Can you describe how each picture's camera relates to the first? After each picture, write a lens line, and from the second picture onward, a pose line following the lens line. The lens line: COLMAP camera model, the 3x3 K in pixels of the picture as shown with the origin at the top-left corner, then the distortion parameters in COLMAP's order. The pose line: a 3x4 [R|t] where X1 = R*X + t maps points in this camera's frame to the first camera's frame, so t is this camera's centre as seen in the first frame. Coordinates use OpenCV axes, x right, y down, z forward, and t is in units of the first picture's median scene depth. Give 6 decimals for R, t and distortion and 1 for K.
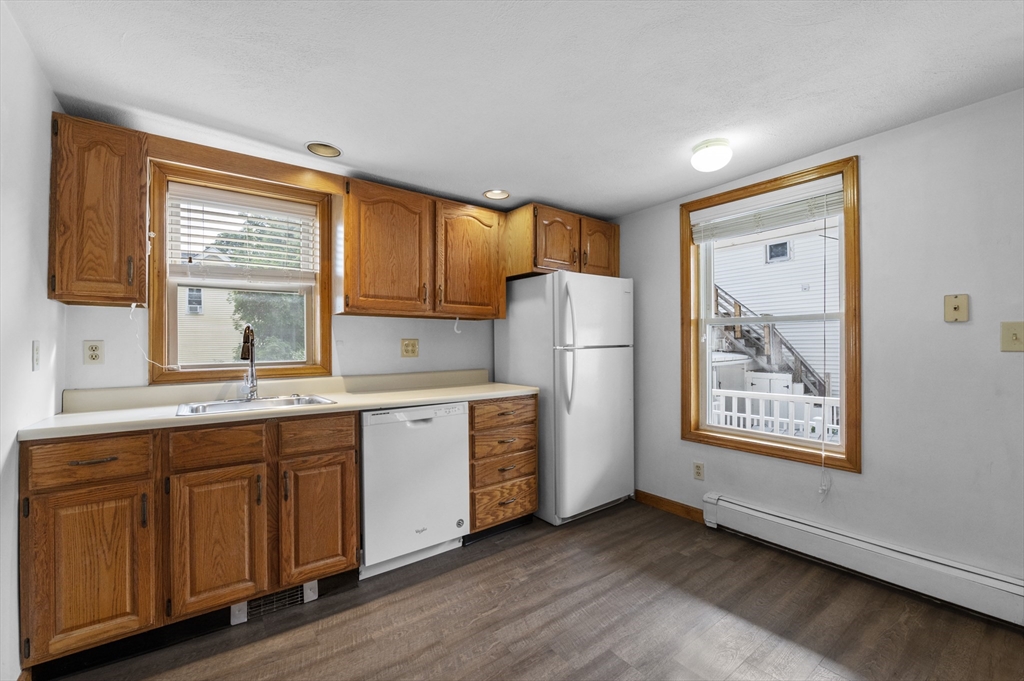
lens RADIAL K [[431.1, 0, 512.0], [0, 431.1, 340.5], [0, 0, 1]] dist [-0.001484, -0.000012]
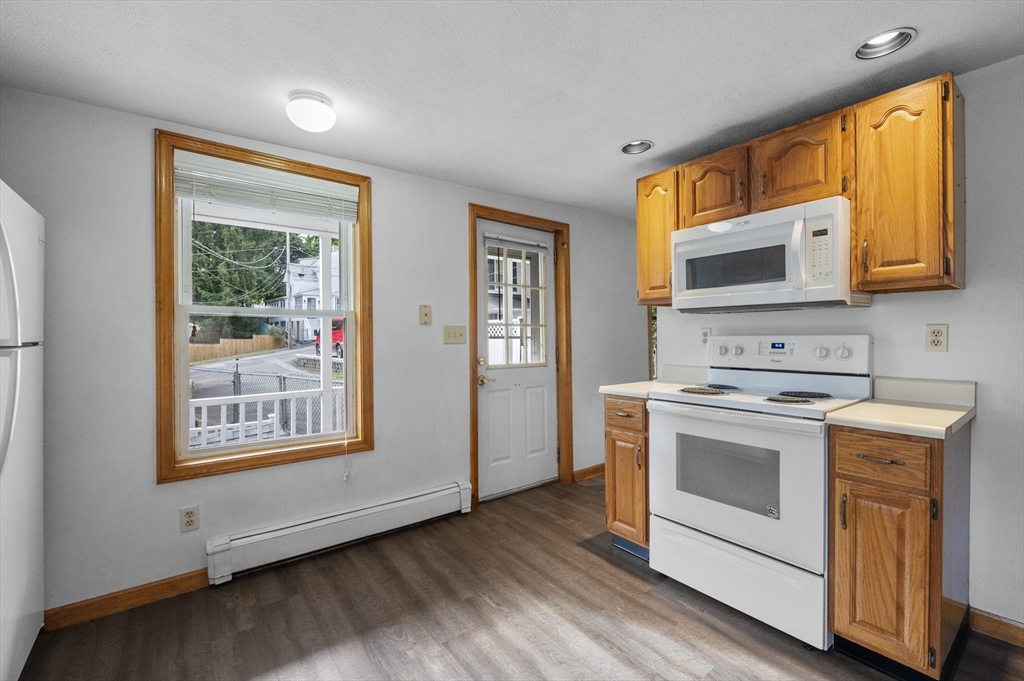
lens RADIAL K [[435.1, 0, 512.0], [0, 435.1, 340.5], [0, 0, 1]] dist [-0.000074, -0.000244]
pose [[-0.002411, 0.001574, 0.999996, -0.347879], [-0.001135, 0.999998, -0.001576, 0.011805], [-0.999996, -0.001139, -0.002410, 0.576608]]
